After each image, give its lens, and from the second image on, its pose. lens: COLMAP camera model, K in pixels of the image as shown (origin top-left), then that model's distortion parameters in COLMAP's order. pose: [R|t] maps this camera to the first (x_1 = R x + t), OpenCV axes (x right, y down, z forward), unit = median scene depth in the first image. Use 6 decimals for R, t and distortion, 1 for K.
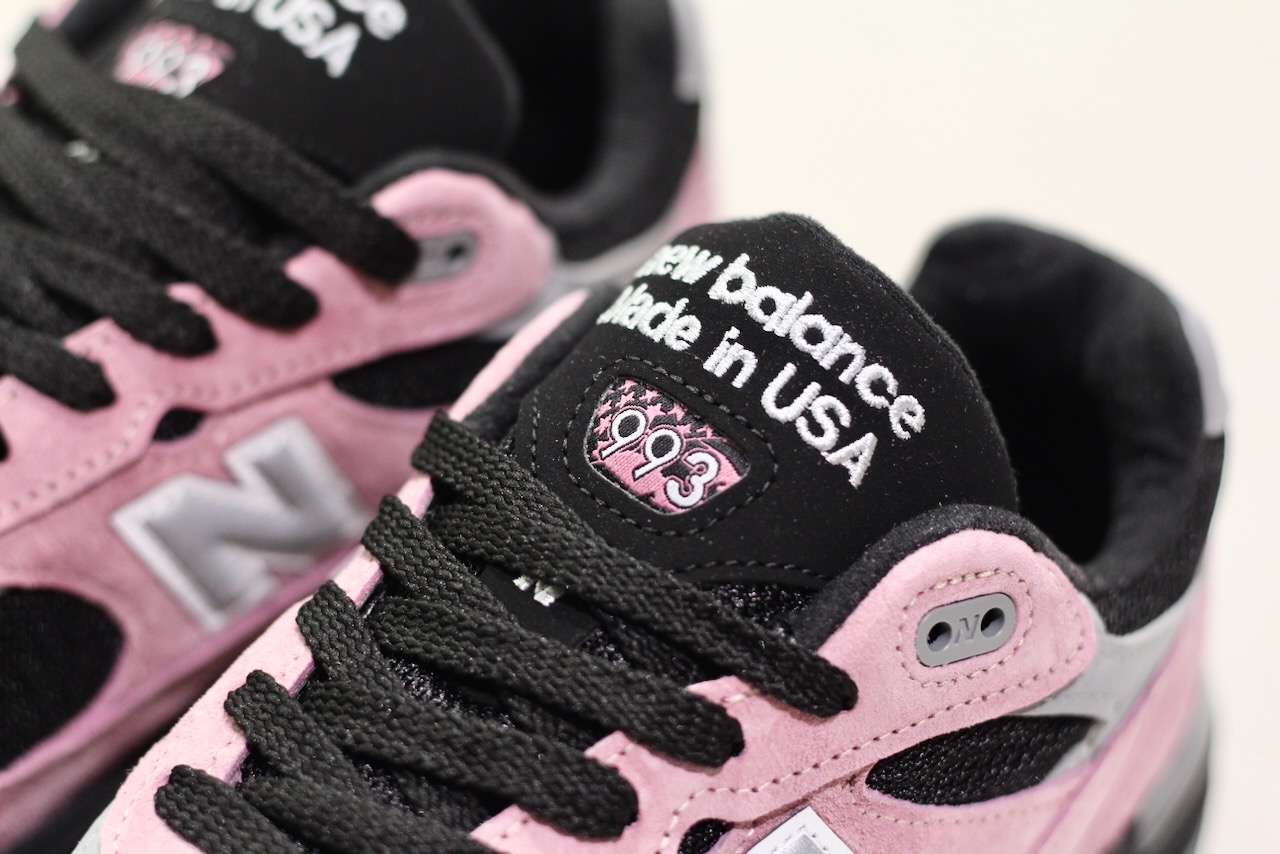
lens RADIAL K [[3212.8, 0, 630.0], [0, 3212.8, 434.5], [0, 0, 1]] dist [-0.128655, 0.000000]
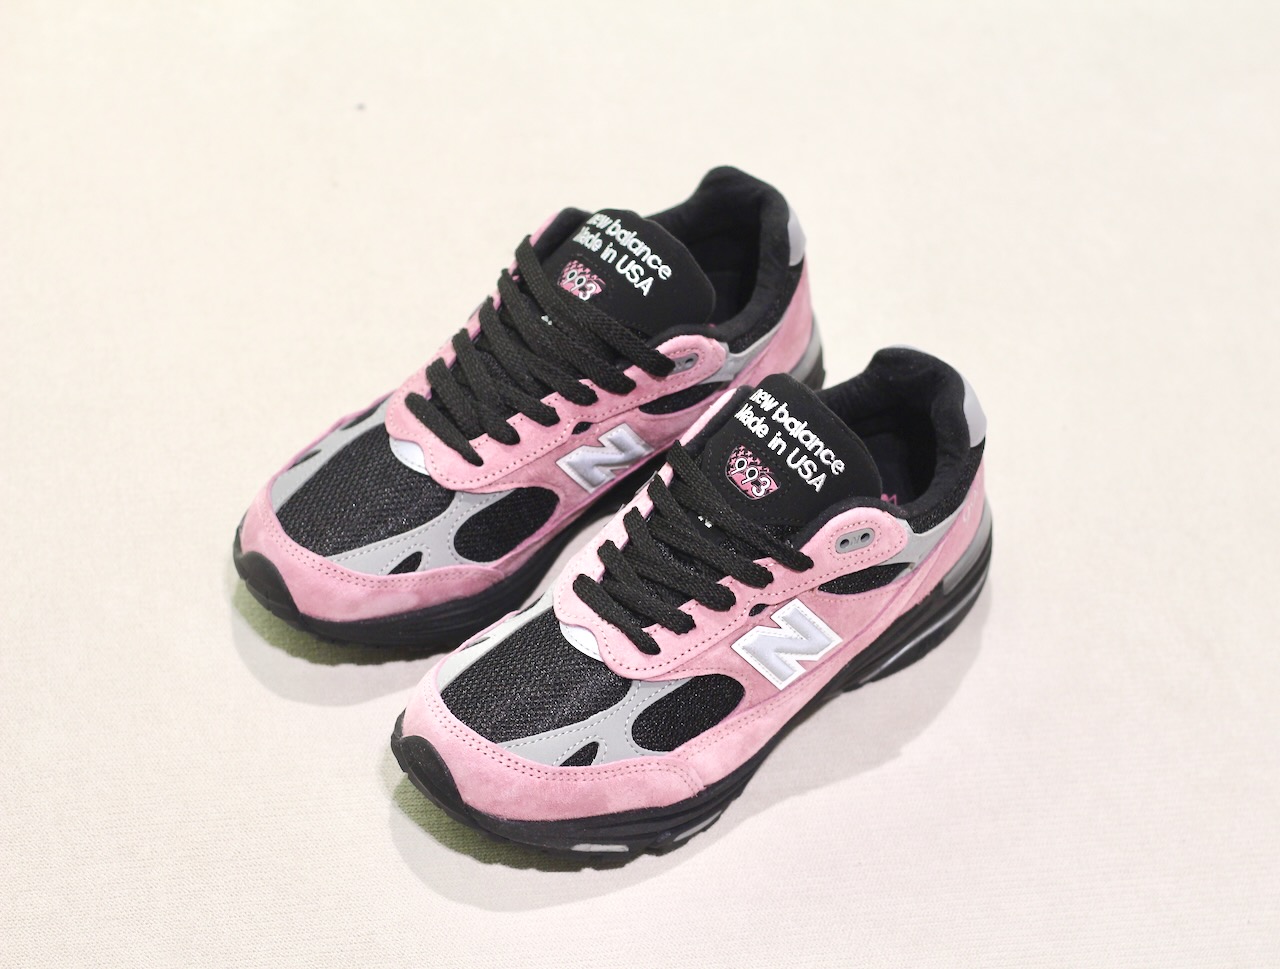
lens RADIAL K [[3365.9, 0, 640.5], [0, 3365.9, 483.0], [0, 0, 1]] dist [-0.091238, 0.000000]
pose [[0.994526, 0.055903, -0.088275, 0.174354], [-0.033694, 0.971292, 0.235491, -0.682445], [0.098905, -0.231228, 0.967859, -1.896089]]
